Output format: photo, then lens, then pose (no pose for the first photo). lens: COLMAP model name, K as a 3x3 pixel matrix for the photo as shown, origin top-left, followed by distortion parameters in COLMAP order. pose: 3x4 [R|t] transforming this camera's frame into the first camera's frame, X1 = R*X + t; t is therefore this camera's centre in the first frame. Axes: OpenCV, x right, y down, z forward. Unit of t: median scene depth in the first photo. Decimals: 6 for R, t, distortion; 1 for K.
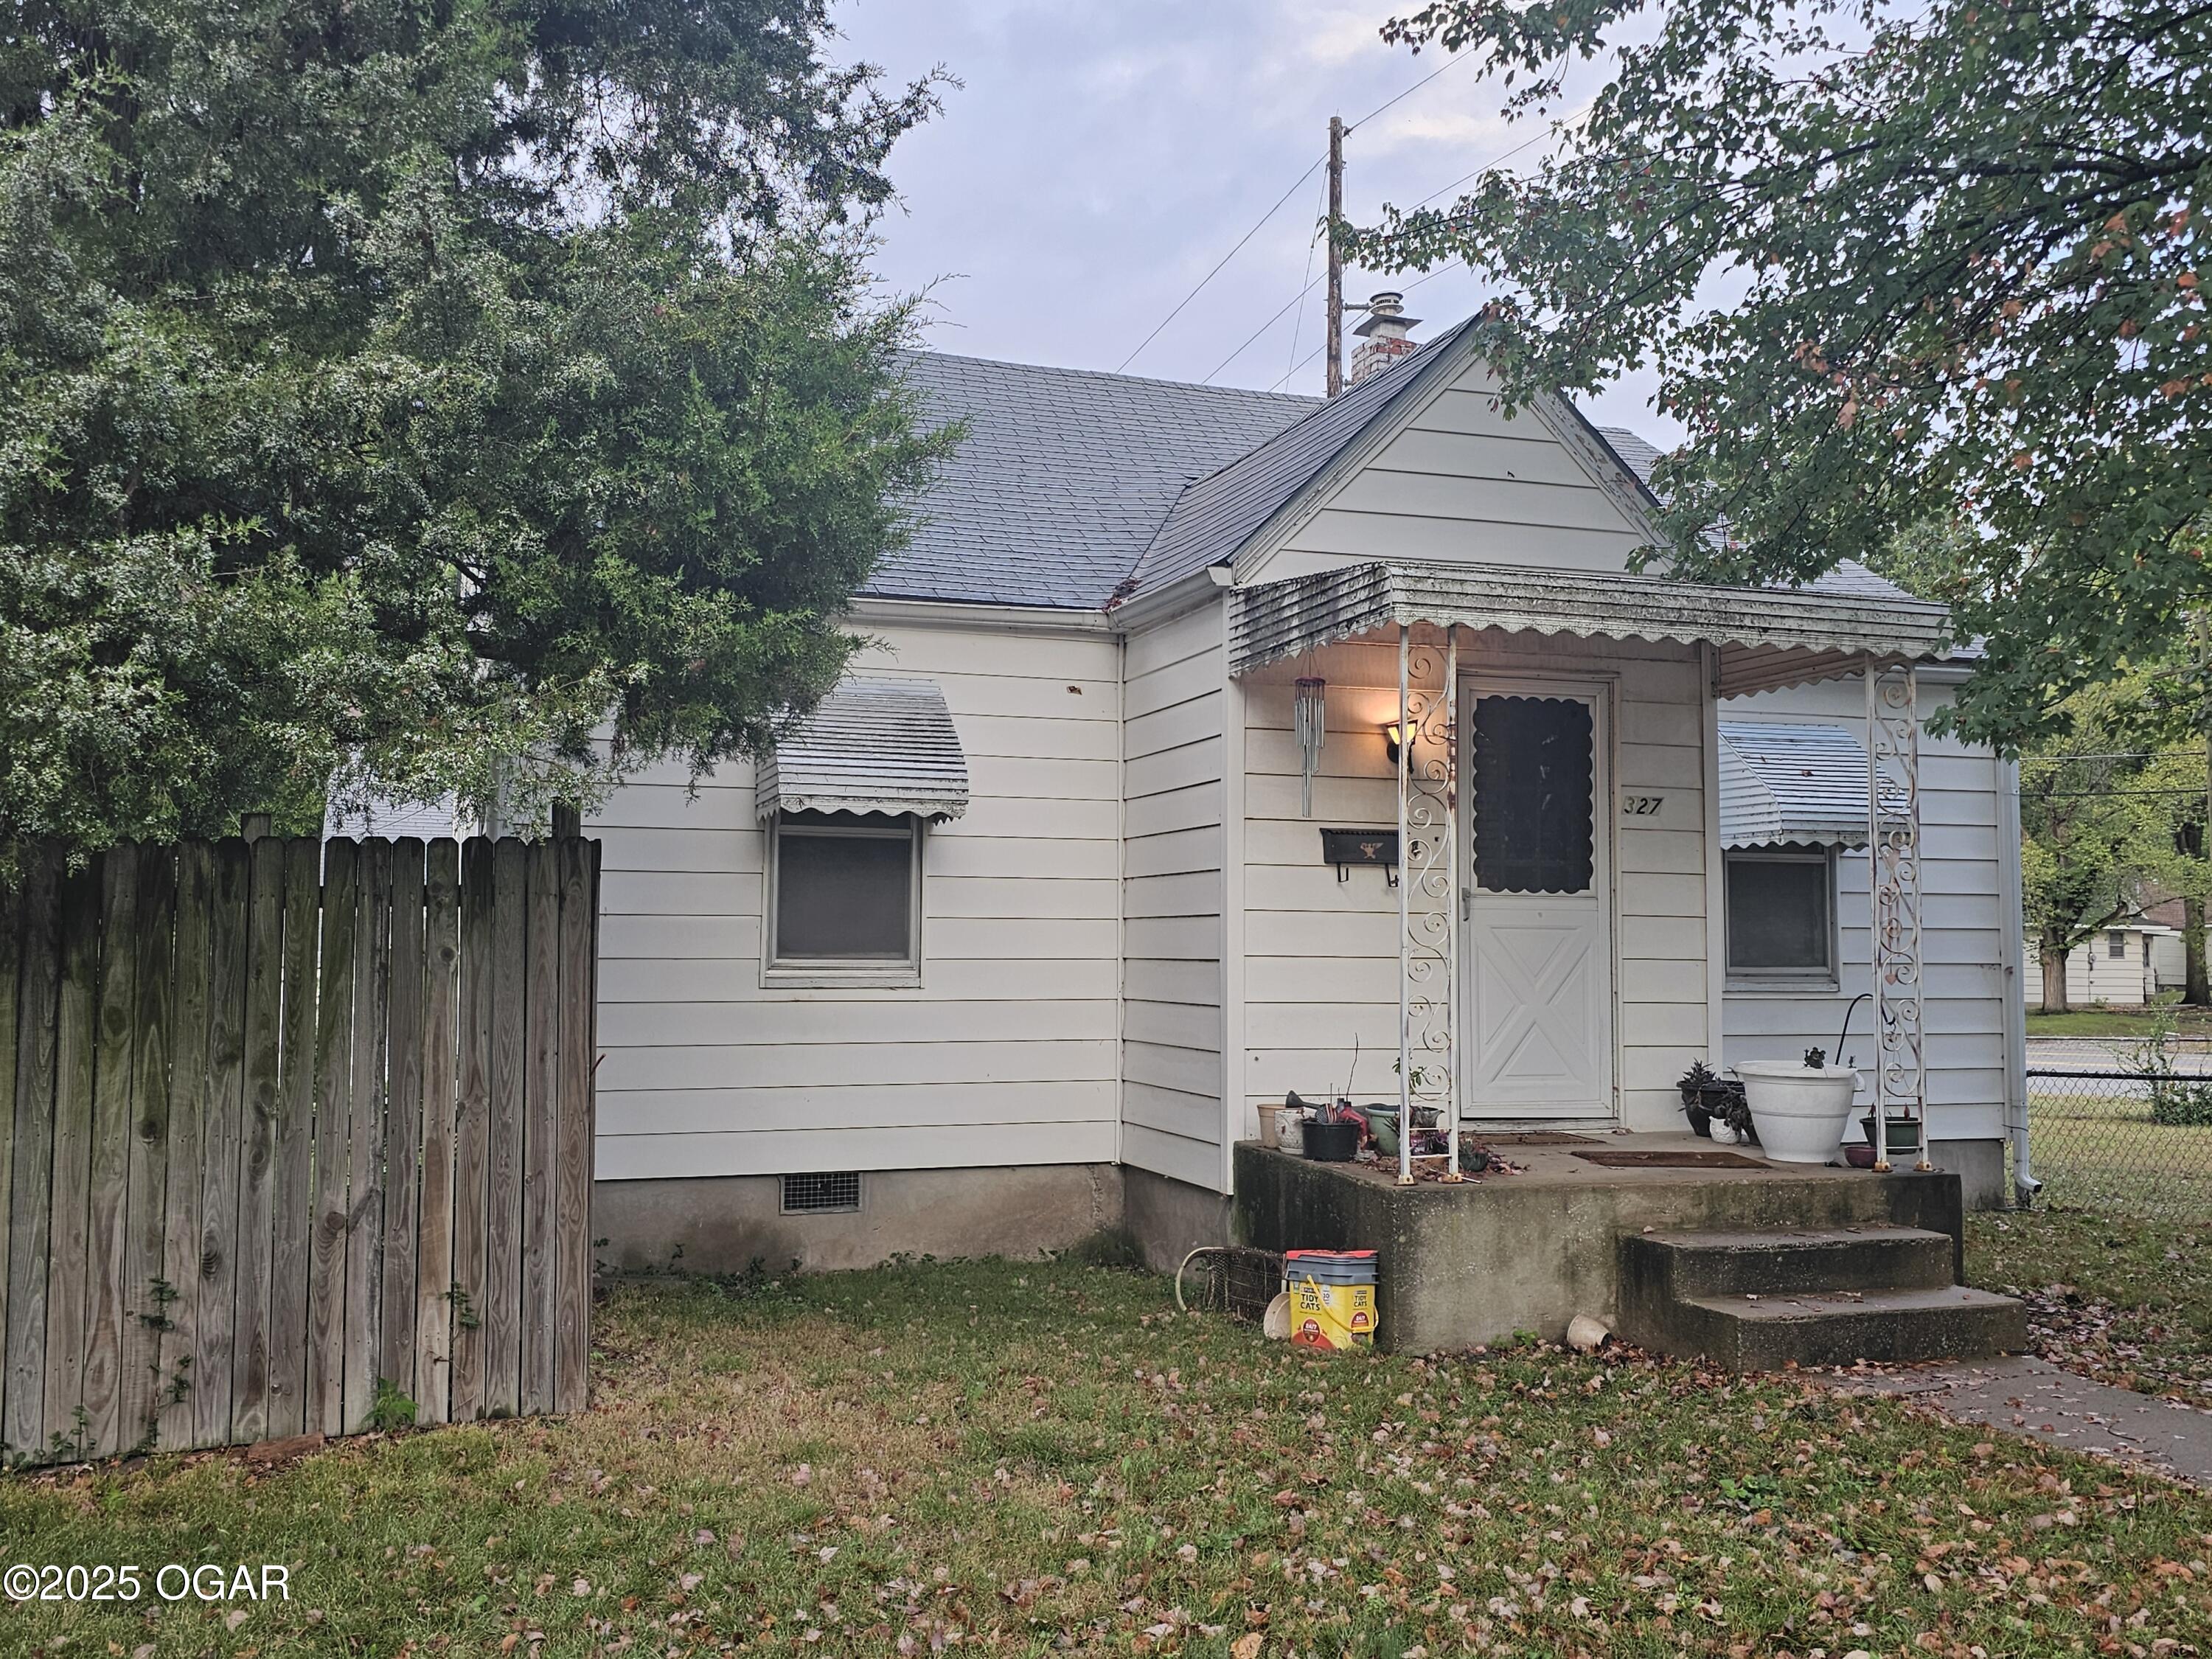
lens RADIAL K [[2035.1, 0, 1106.7], [0, 2035.1, 869.0], [0, 0, 1]] dist [0.078733, -0.072223]
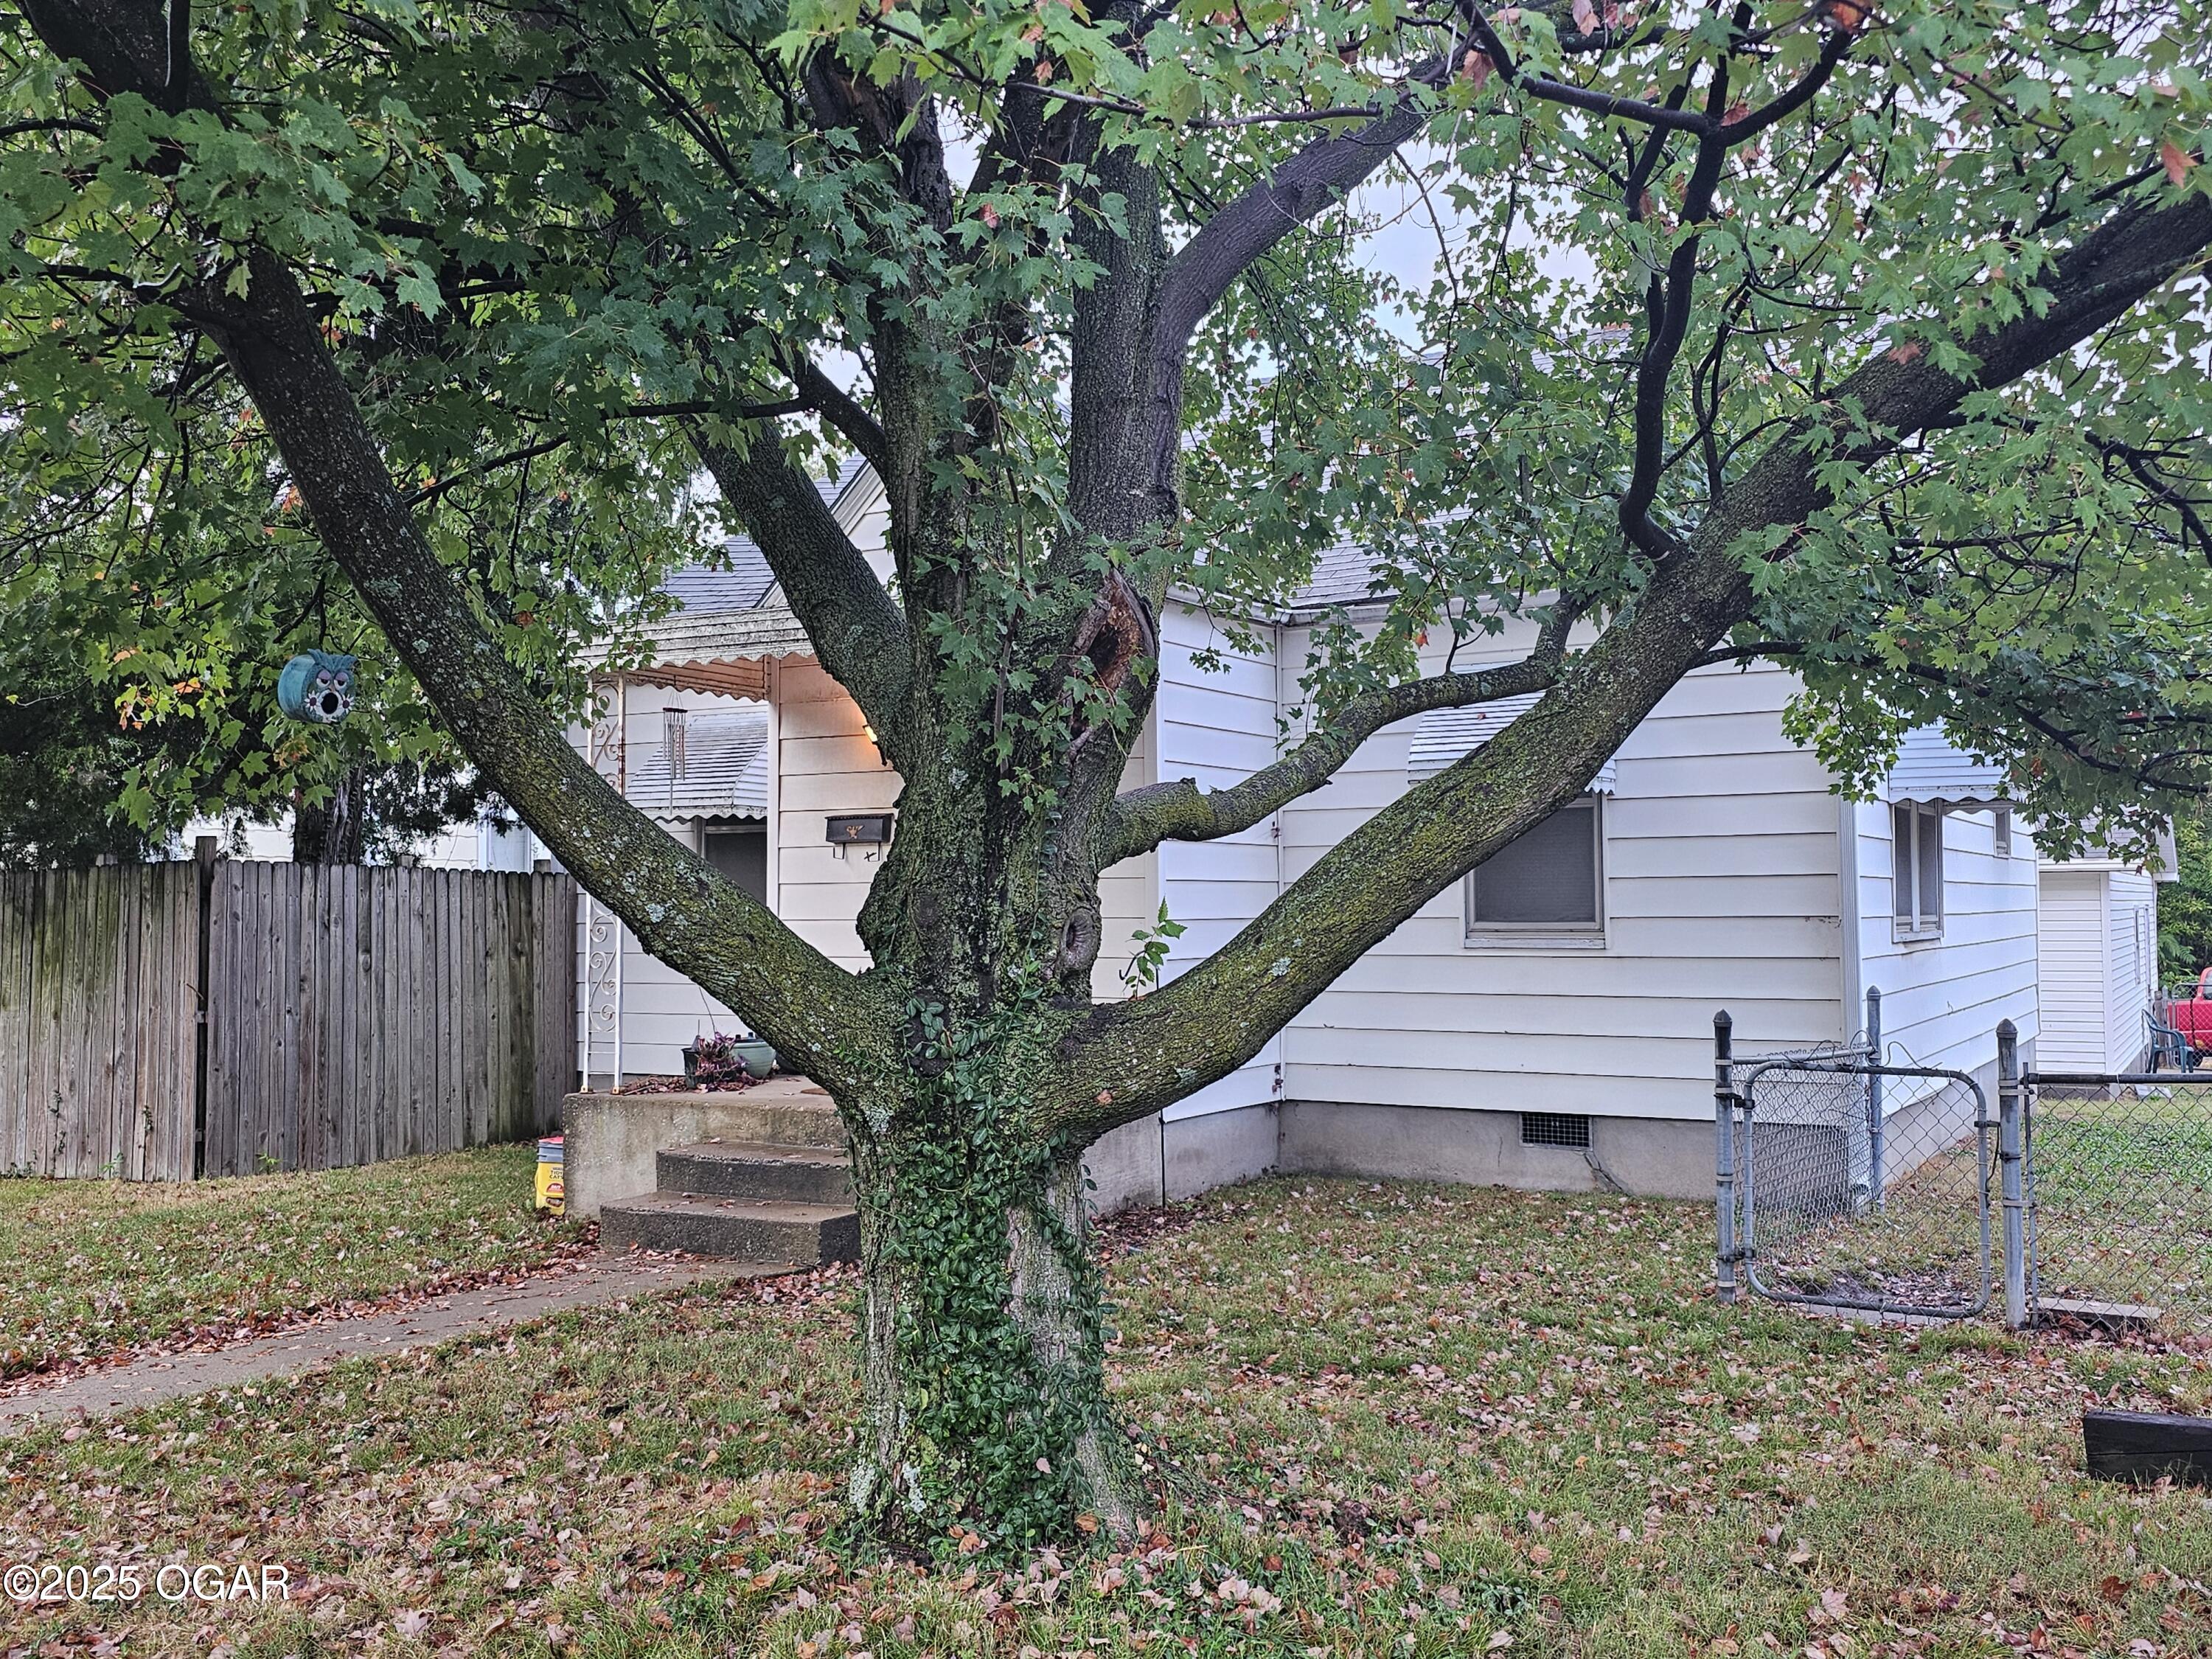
lens RADIAL K [[2022.0, 0, 1106.0], [0, 2022.0, 829.5], [0, 0, 1]] dist [0.069152, -0.103167]
pose [[0.657683, -0.039679, -0.752249, 1.100657], [0.045643, 0.998876, -0.012783, 0.012081], [0.751911, -0.025928, 0.658755, 0.305498]]
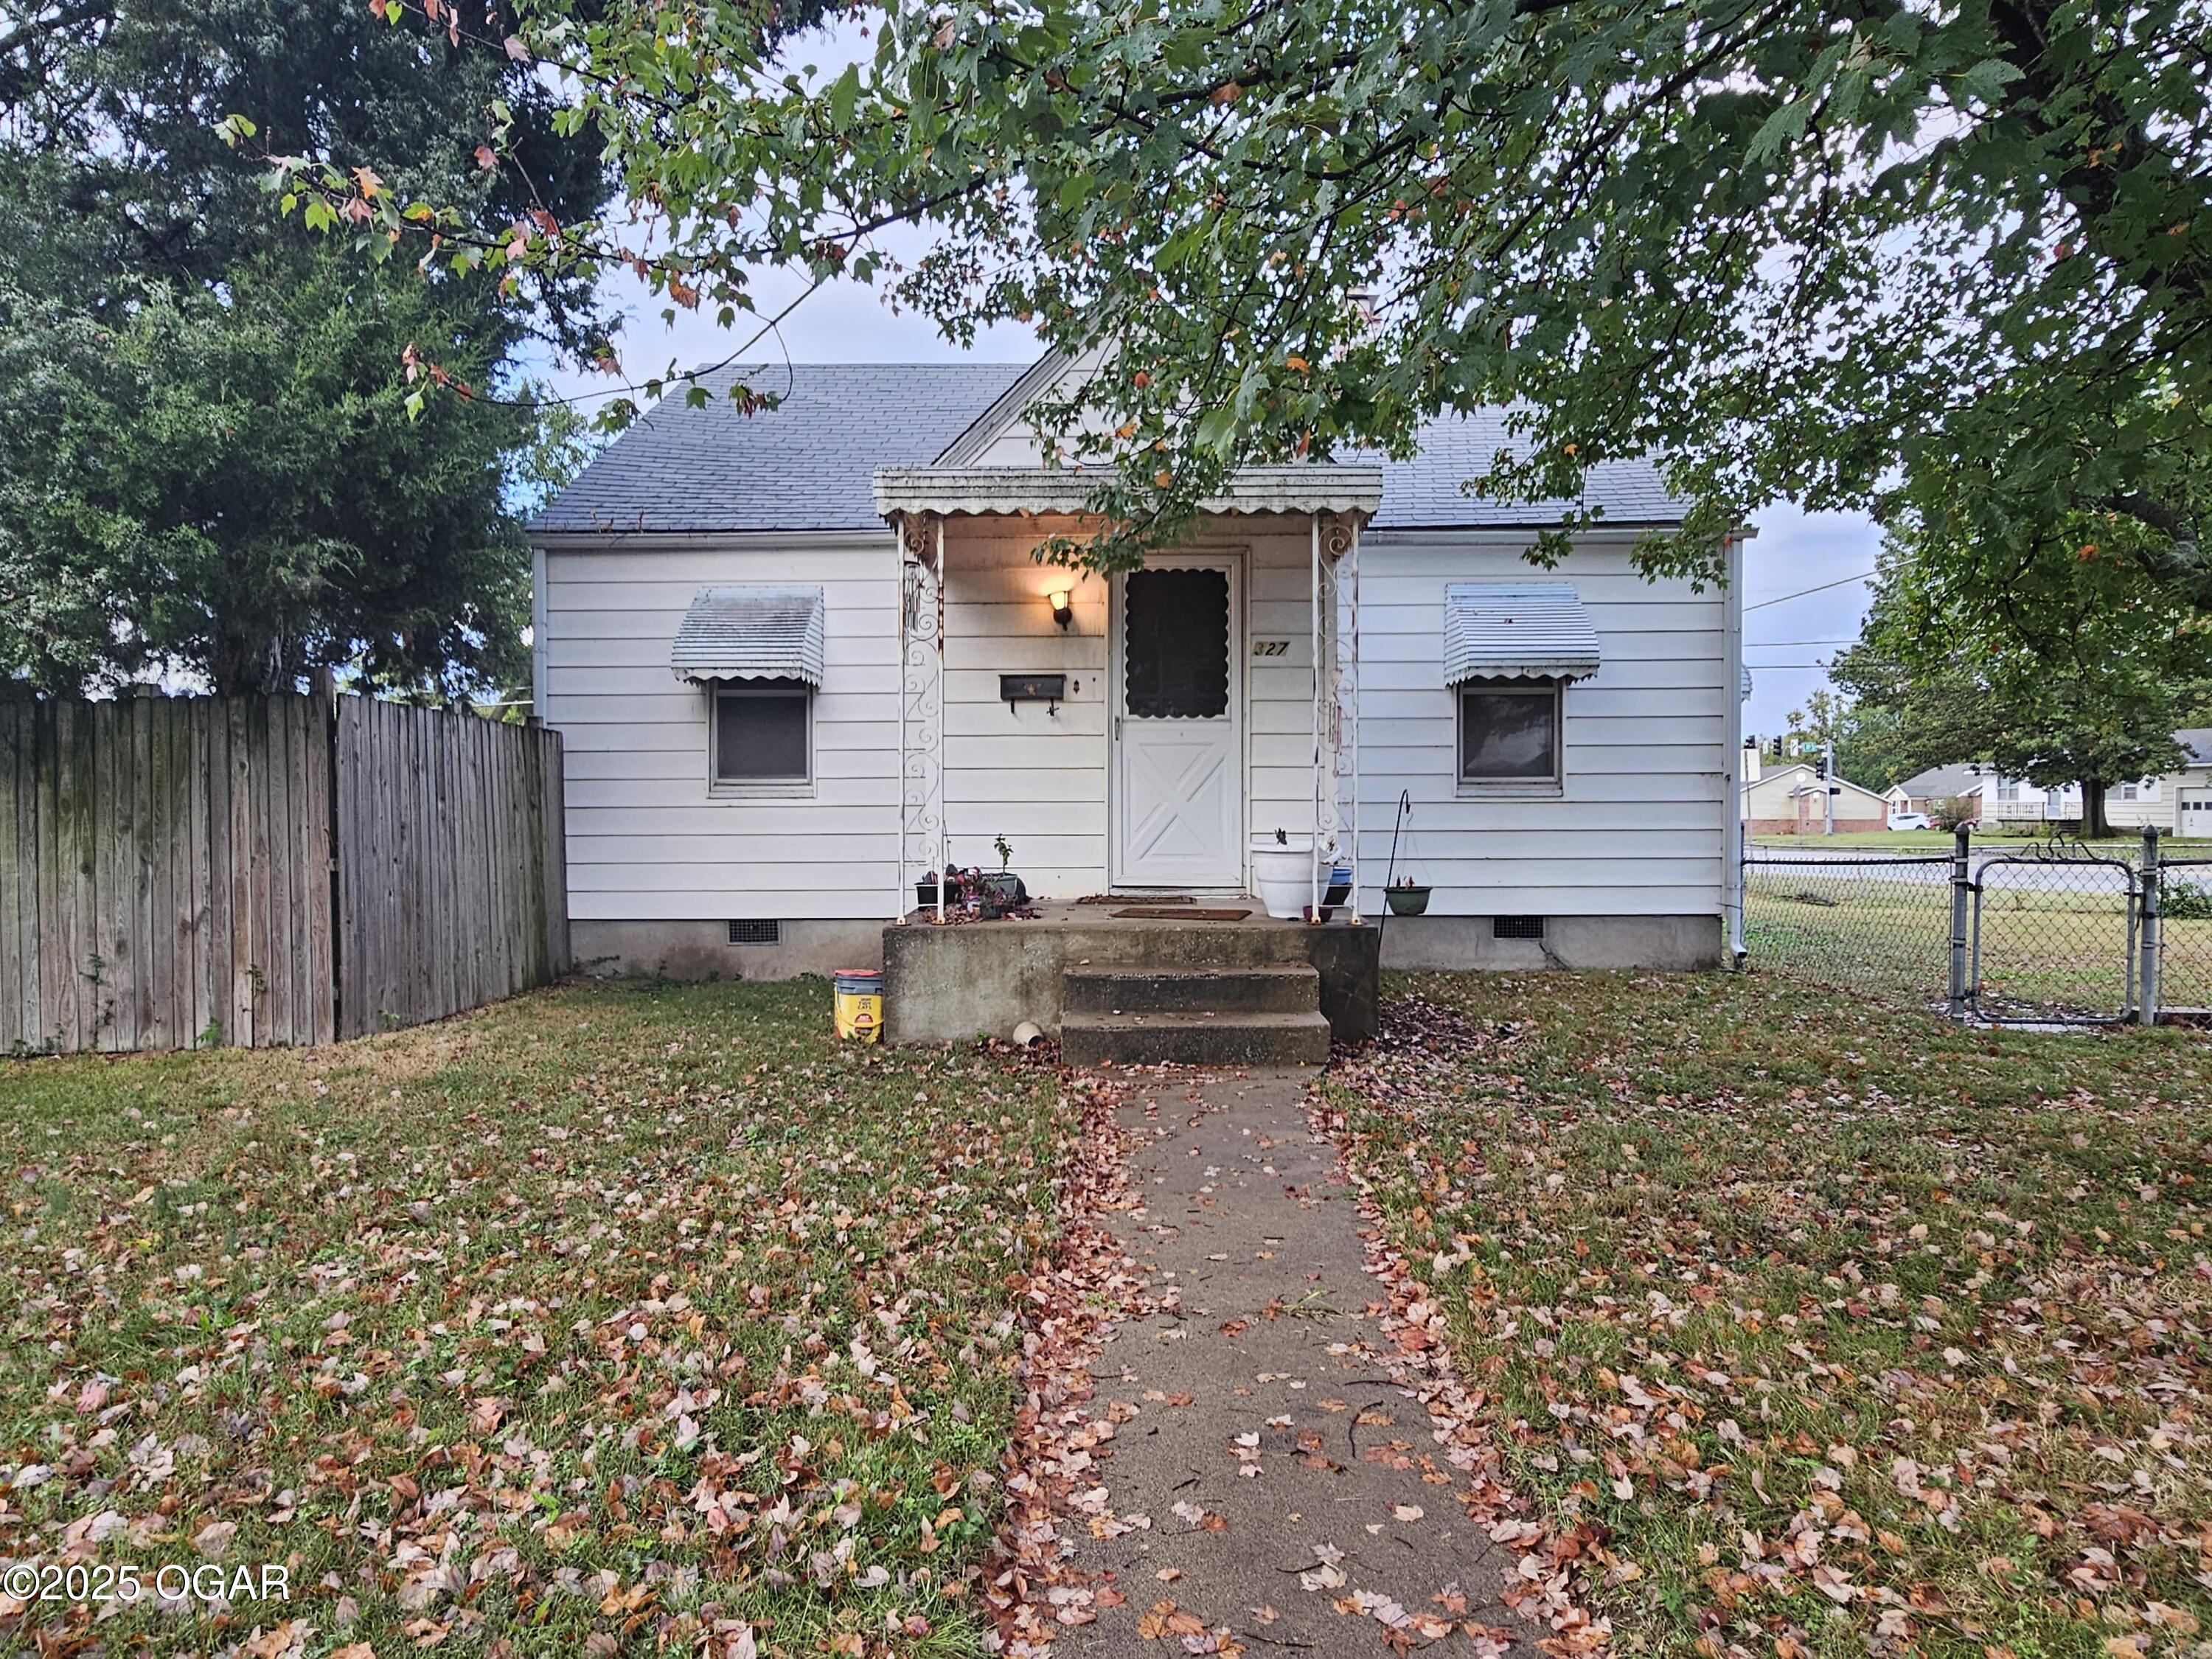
lens RADIAL K [[1355.4, 0, 1091.6], [0, 1355.4, 863.7], [0, 0, 1]] dist [-0.022798, 0.014104]
pose [[0.941433, 0.004905, -0.337165, 0.461156], [0.024291, 0.996310, 0.082318, 0.032553], [0.336325, -0.085687, 0.937840, 0.149428]]
